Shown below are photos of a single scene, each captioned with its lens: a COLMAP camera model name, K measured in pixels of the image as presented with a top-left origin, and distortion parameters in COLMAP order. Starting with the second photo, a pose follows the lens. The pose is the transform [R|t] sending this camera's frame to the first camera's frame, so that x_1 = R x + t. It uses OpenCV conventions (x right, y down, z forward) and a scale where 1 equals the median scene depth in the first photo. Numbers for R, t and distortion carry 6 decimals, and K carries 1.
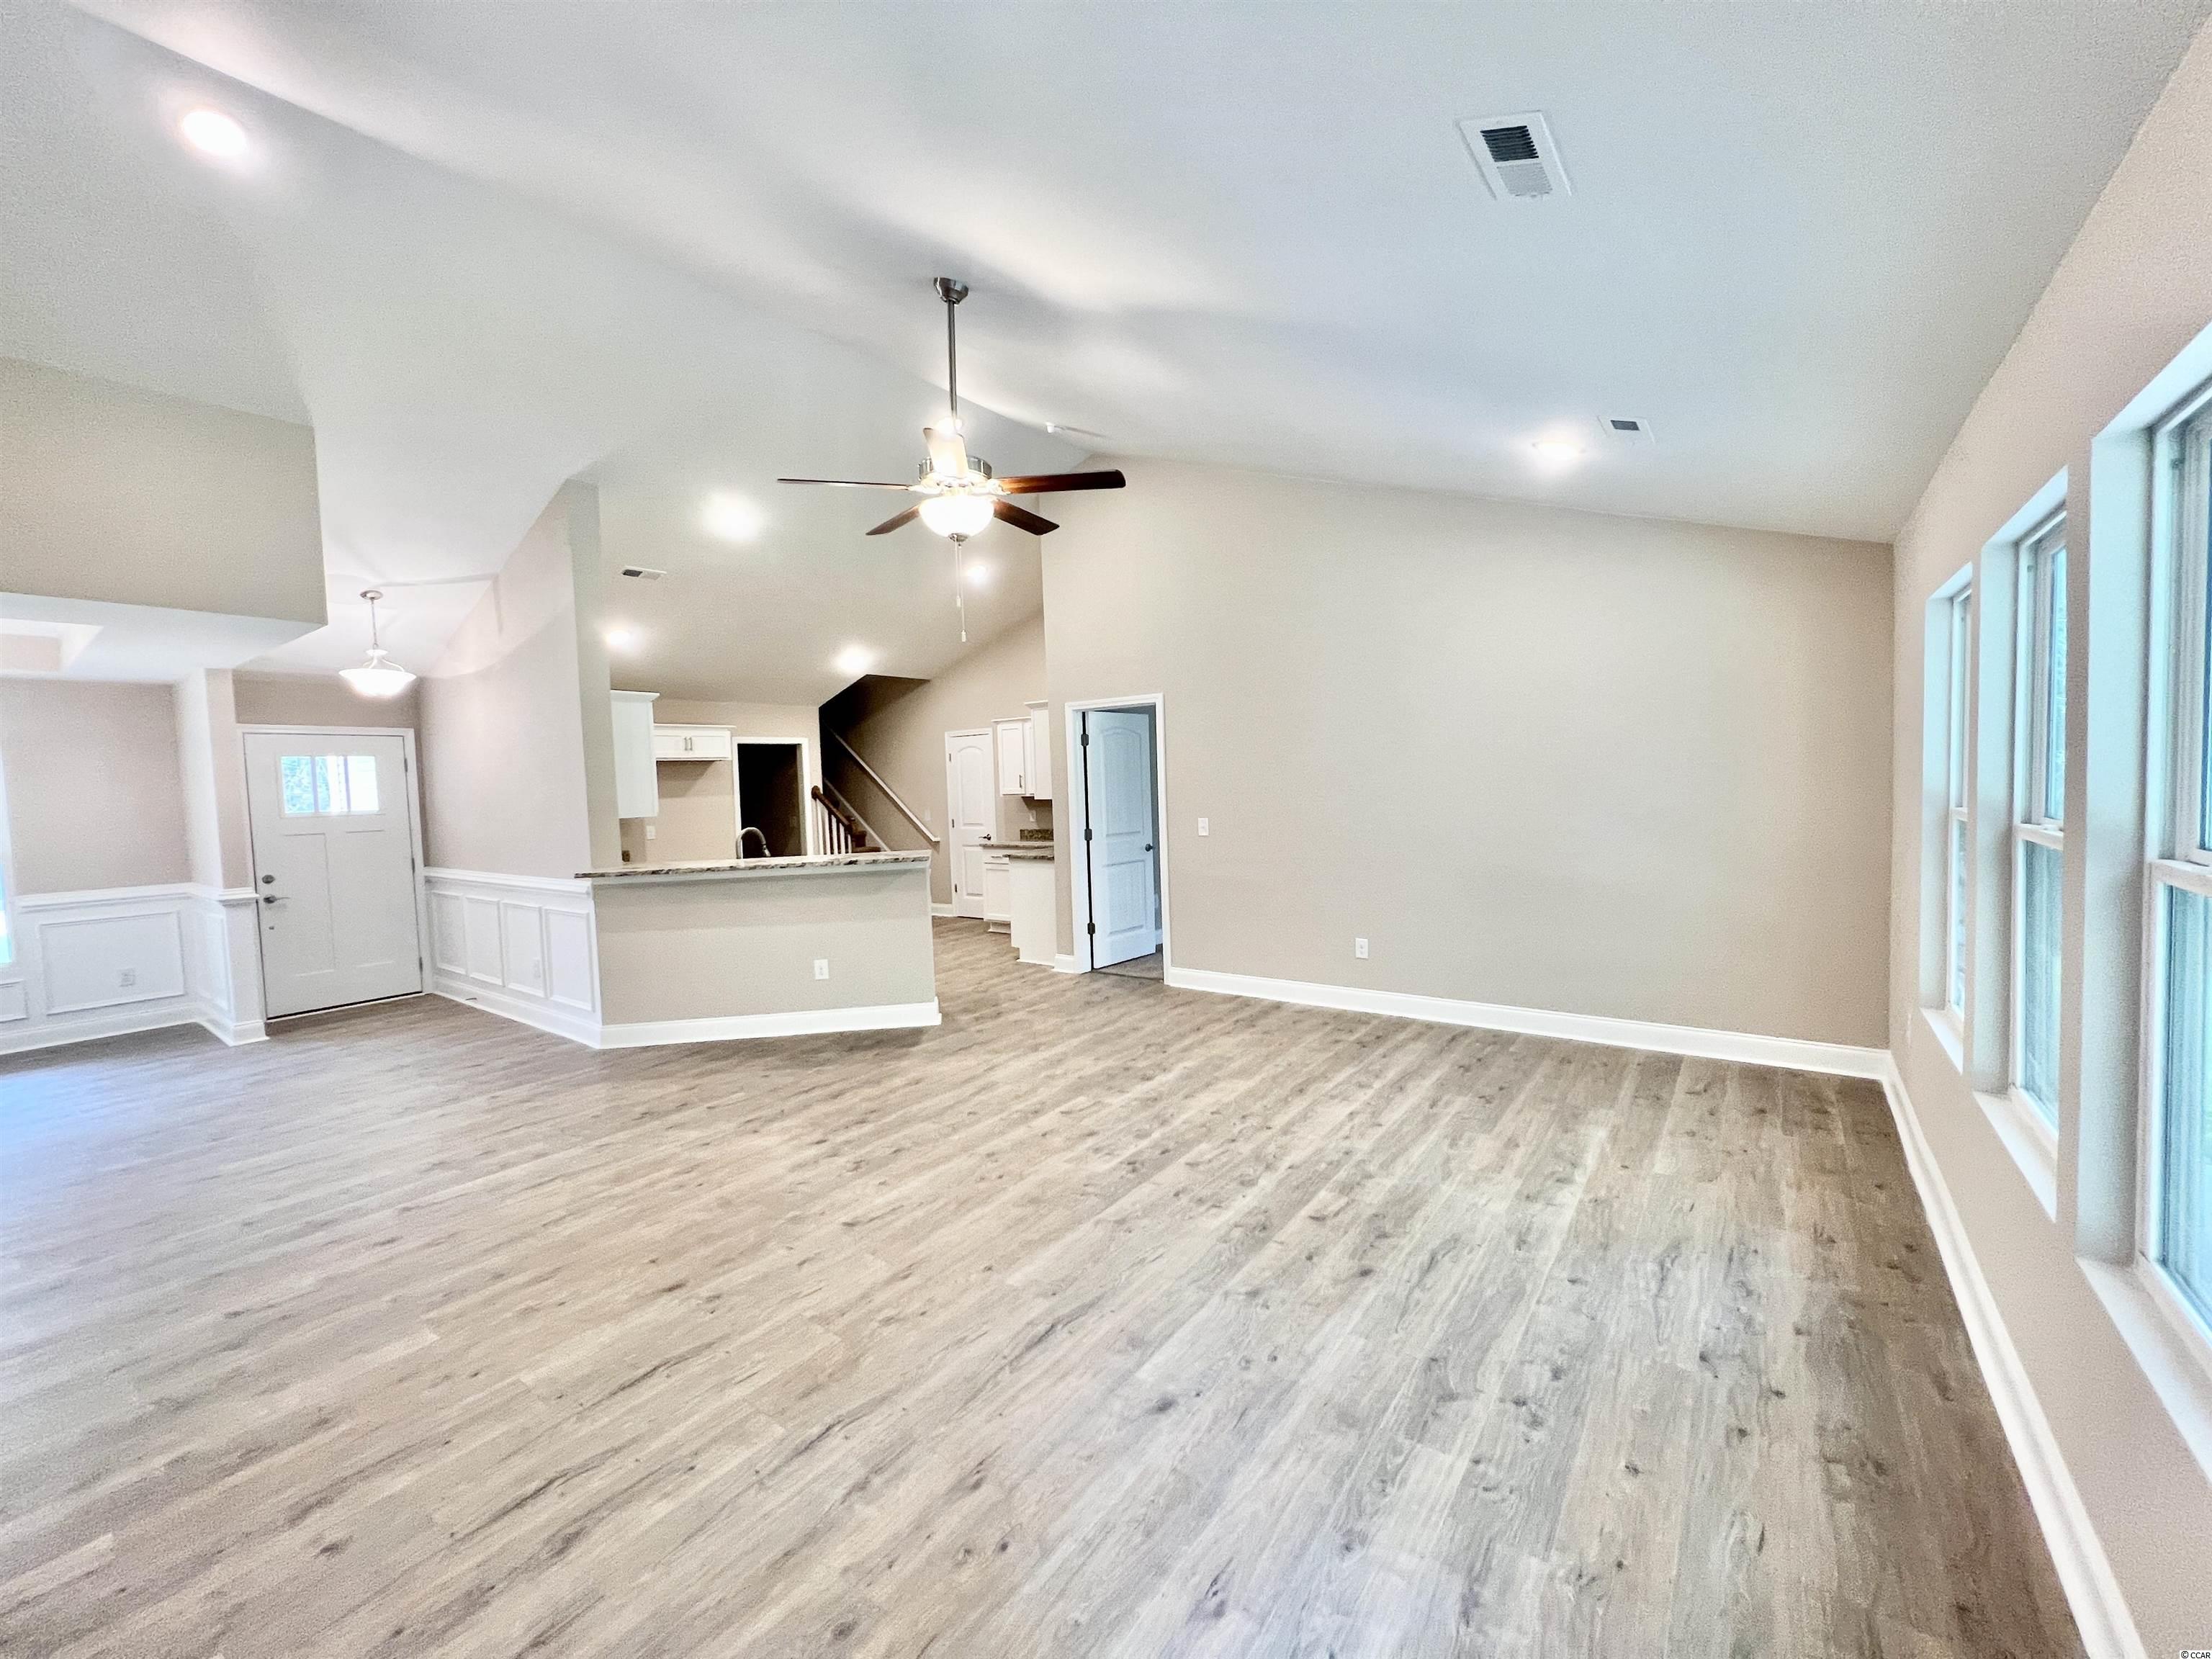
lens RADIAL K [[890.3, 0, 1101.5], [0, 890.3, 836.7], [0, 0, 1]] dist [0.007264, -0.000932]
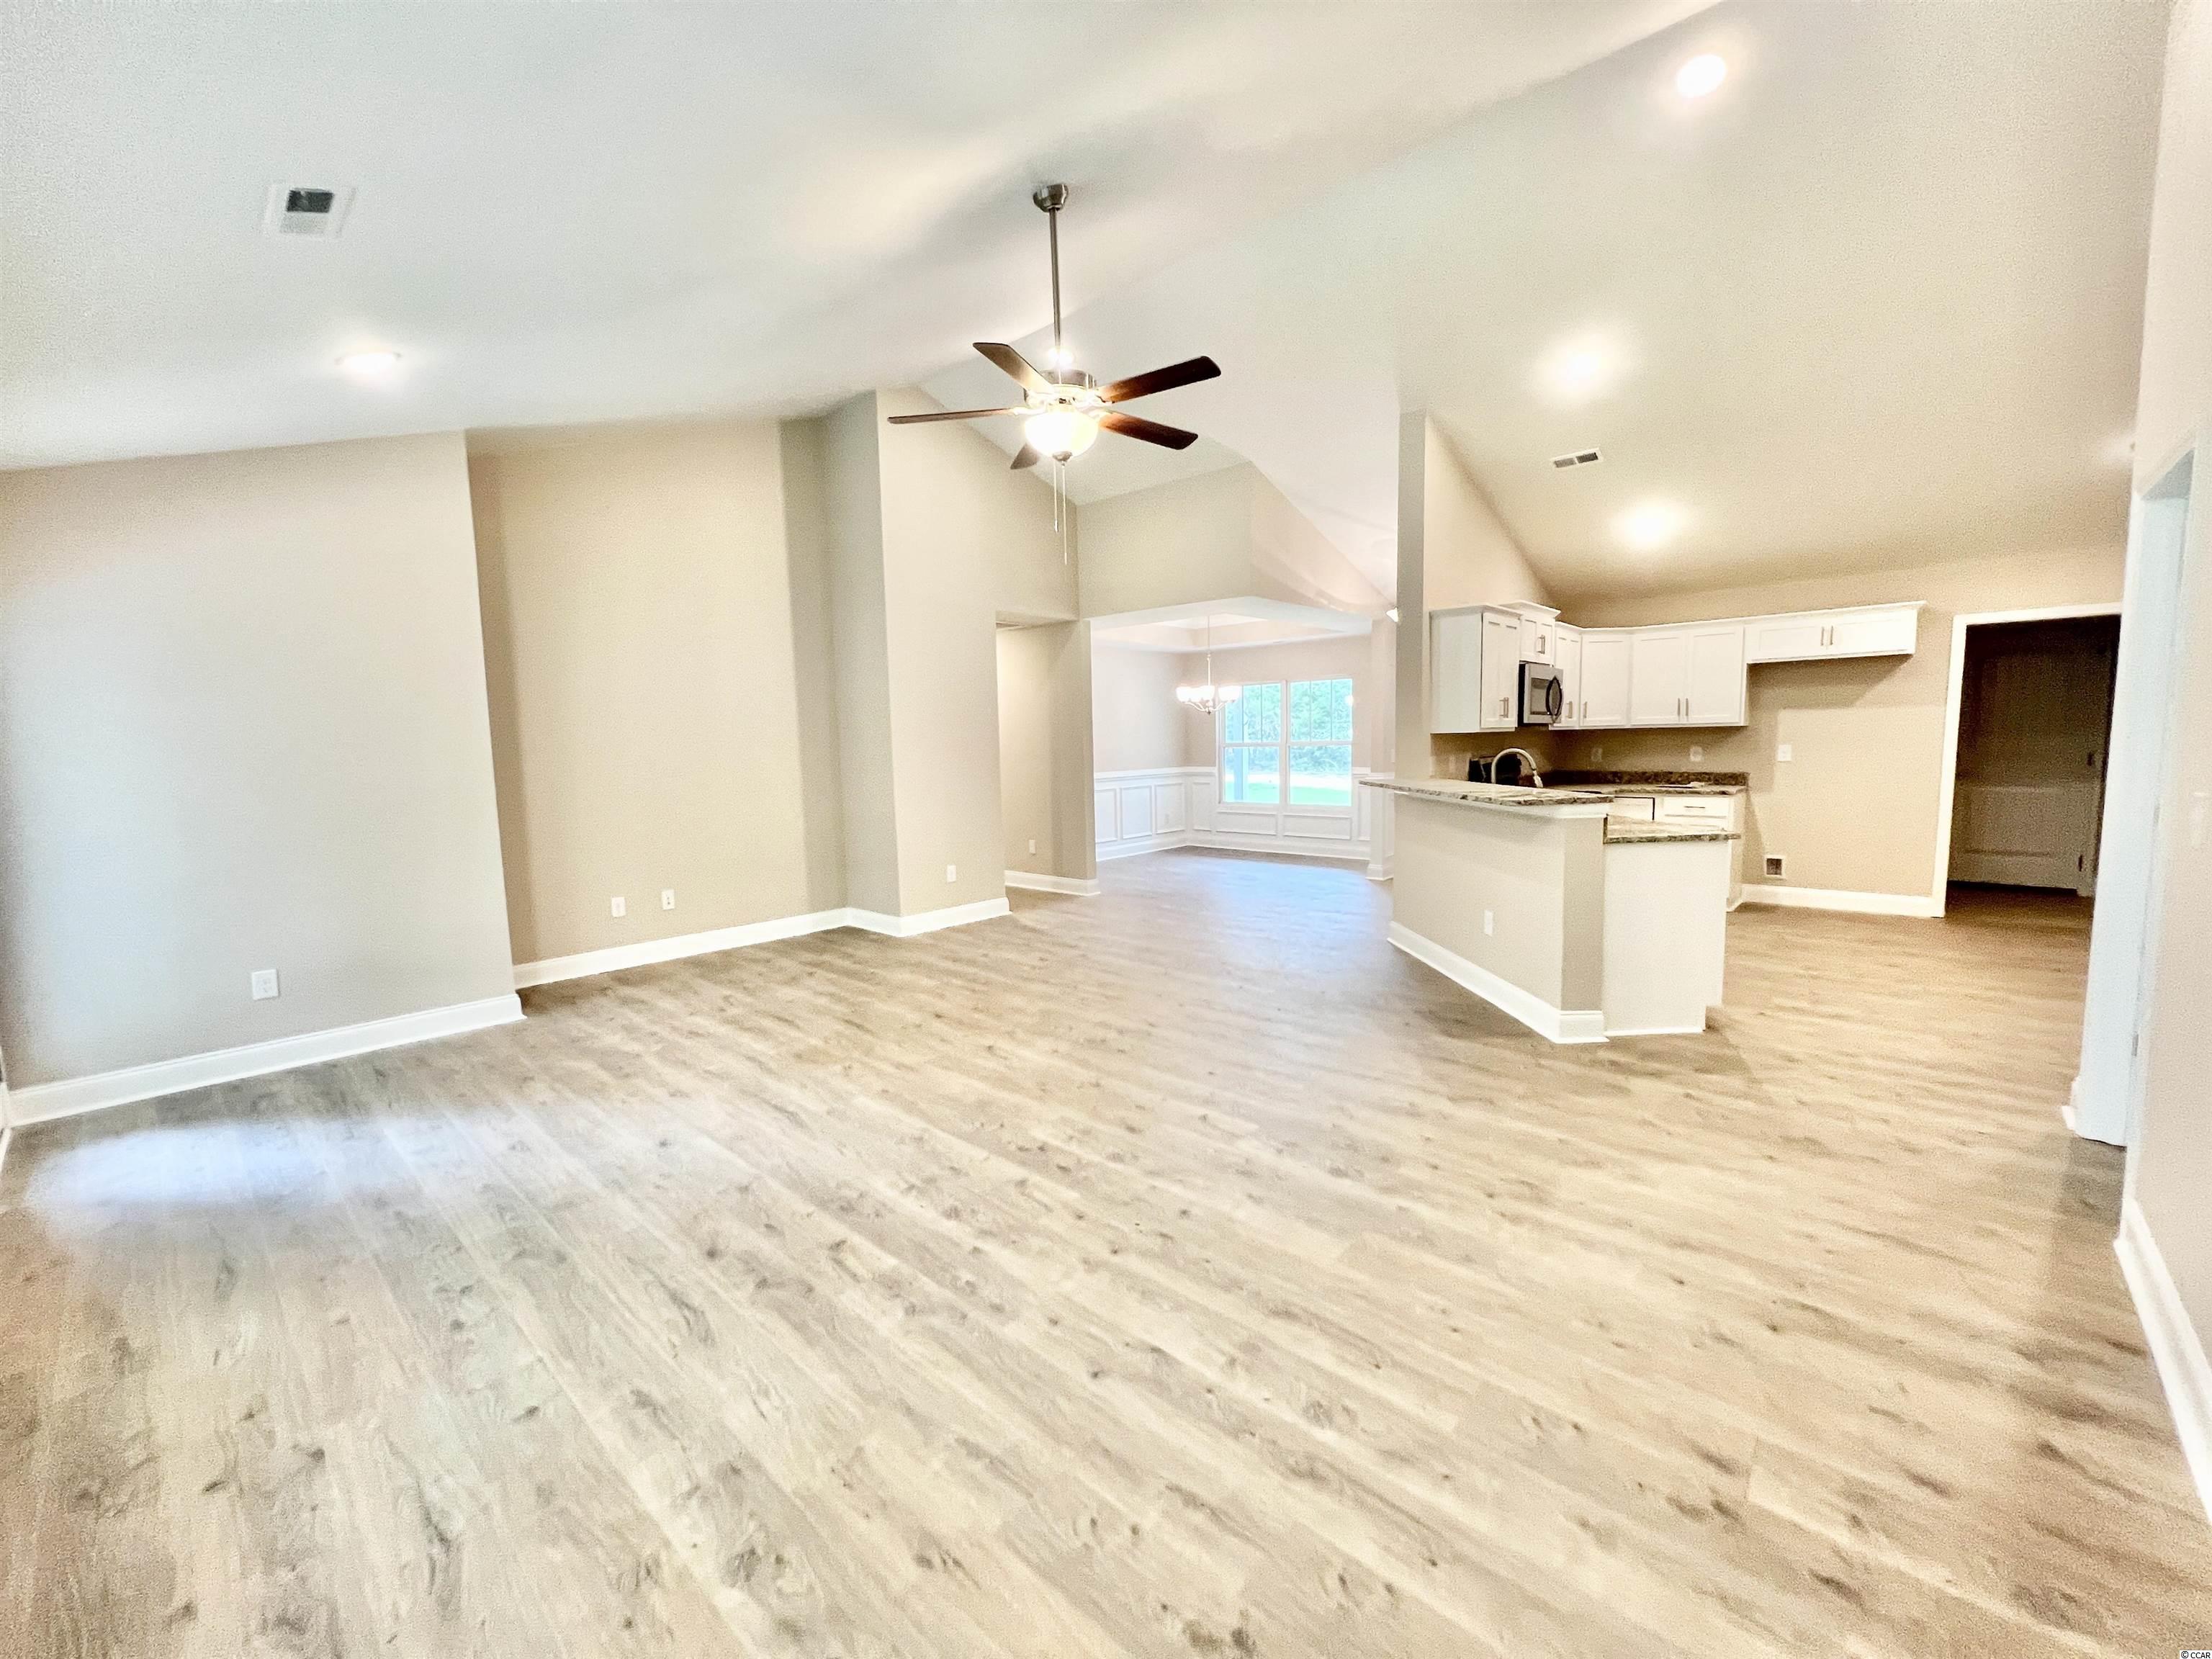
lens RADIAL K [[890.3, 0, 1107.7], [0, 890.3, 822.1], [0, 0, 1]] dist [0.007264, -0.000932]
pose [[-0.100145, 0.130757, -0.986344, 0.933377], [-0.034009, 0.990298, 0.134734, -0.081086], [0.994391, 0.047037, -0.094726, 1.238382]]
